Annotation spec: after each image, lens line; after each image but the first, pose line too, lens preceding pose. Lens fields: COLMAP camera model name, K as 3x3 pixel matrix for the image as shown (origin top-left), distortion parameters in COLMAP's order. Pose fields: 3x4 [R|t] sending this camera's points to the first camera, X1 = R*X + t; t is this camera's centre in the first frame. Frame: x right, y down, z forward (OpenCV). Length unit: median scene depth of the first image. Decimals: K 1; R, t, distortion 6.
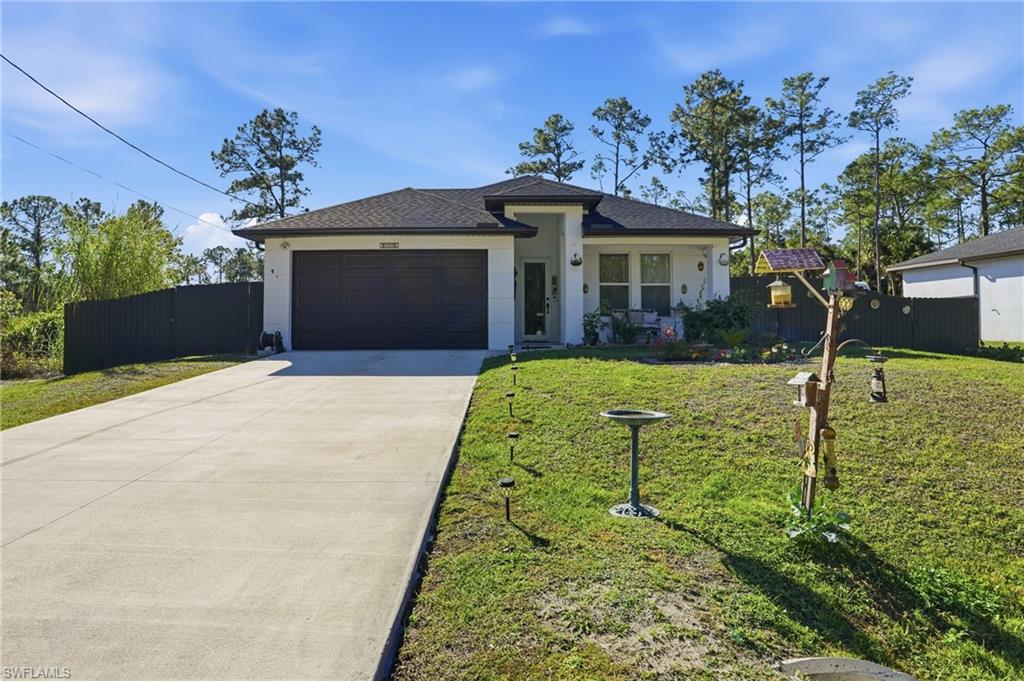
lens RADIAL K [[618.2, 0, 496.2], [0, 618.2, 313.0], [0, 0, 1]] dist [-0.024362, -0.007189]
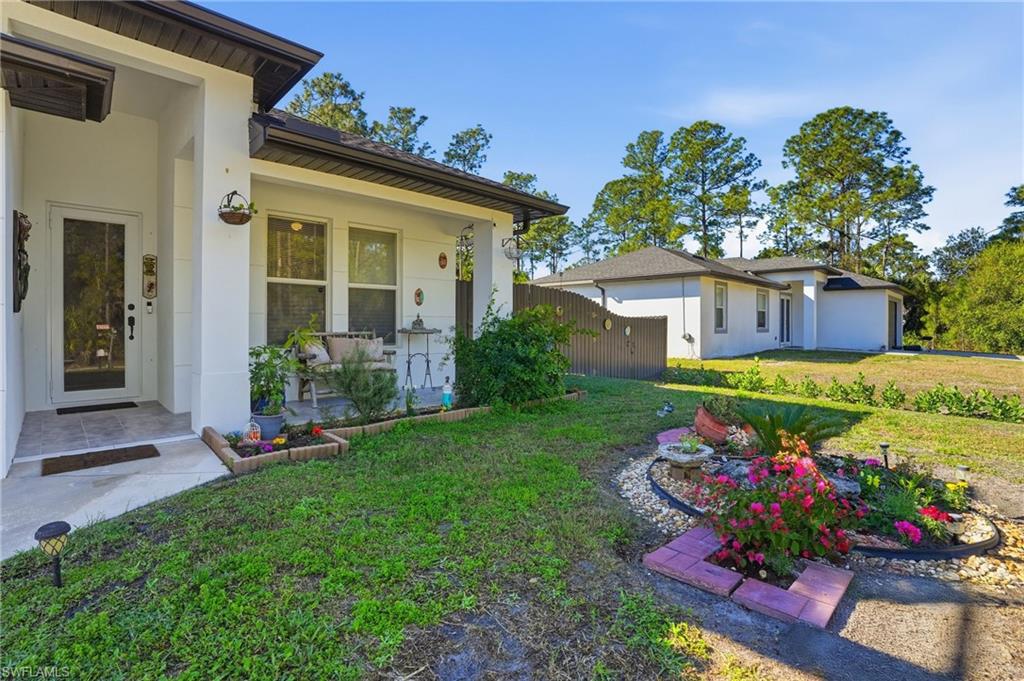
lens RADIAL K [[500.4, 0, 504.1], [0, 500.4, 324.1], [0, 0, 1]] dist [-0.030126, 0.003835]
pose [[0.728717, 0.006840, 0.684781, 0.015264], [-0.015738, 0.999853, 0.006761, -0.006978], [-0.684635, -0.015704, 0.728717, 0.235041]]
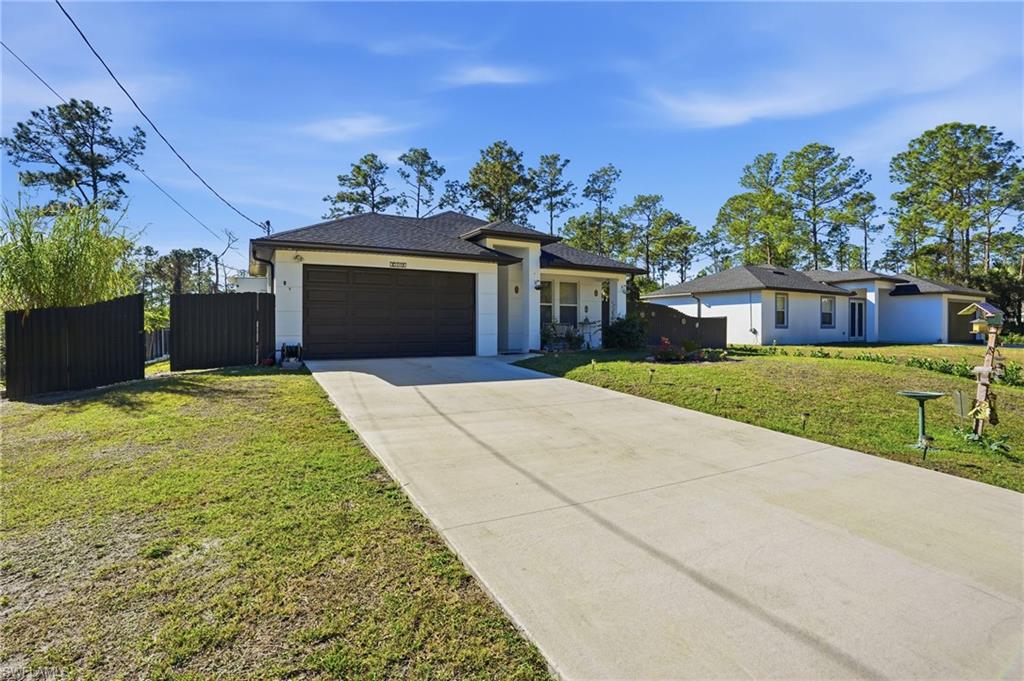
lens RADIAL K [[500.4, 0, 510.5], [0, 500.4, 334.7], [0, 0, 1]] dist [-0.030126, 0.003835]
pose [[0.876036, -0.002850, 0.482238, -0.151001], [-0.008969, 0.999713, 0.022202, -0.001711], [-0.482163, -0.023775, 0.875759, 0.038822]]
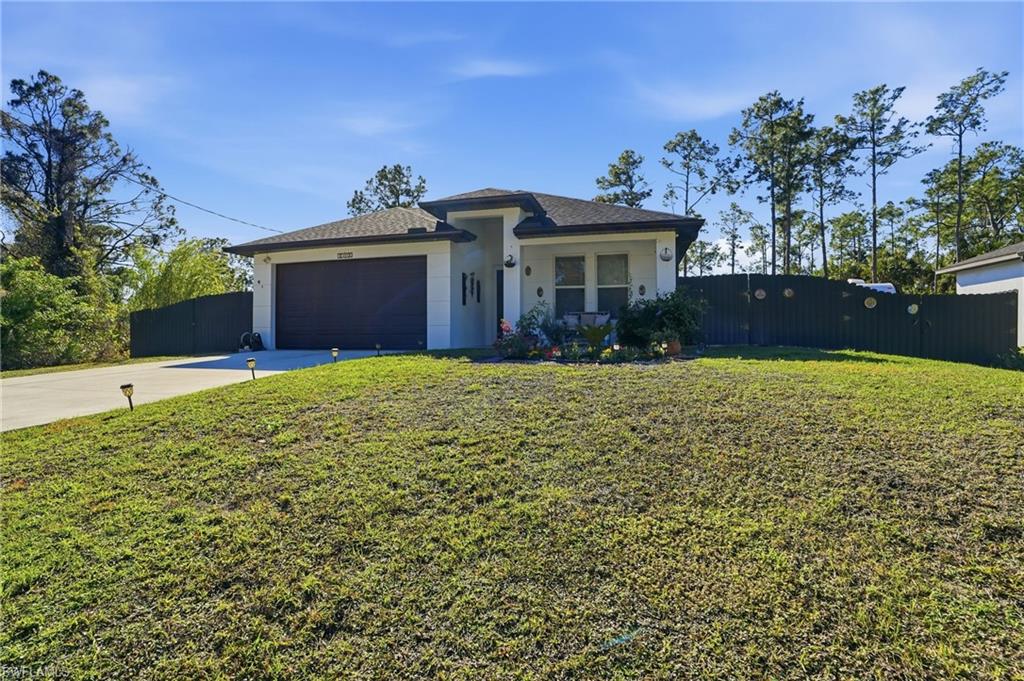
lens RADIAL K [[478.9, 0, 503.9], [0, 478.9, 345.5], [0, 0, 1]] dist [-0.029927, 0.010023]
pose [[0.968244, 0.005041, -0.249957, 0.110971], [0.004187, 0.999329, 0.036374, 0.007892], [0.249973, -0.036266, 0.967573, 0.083993]]
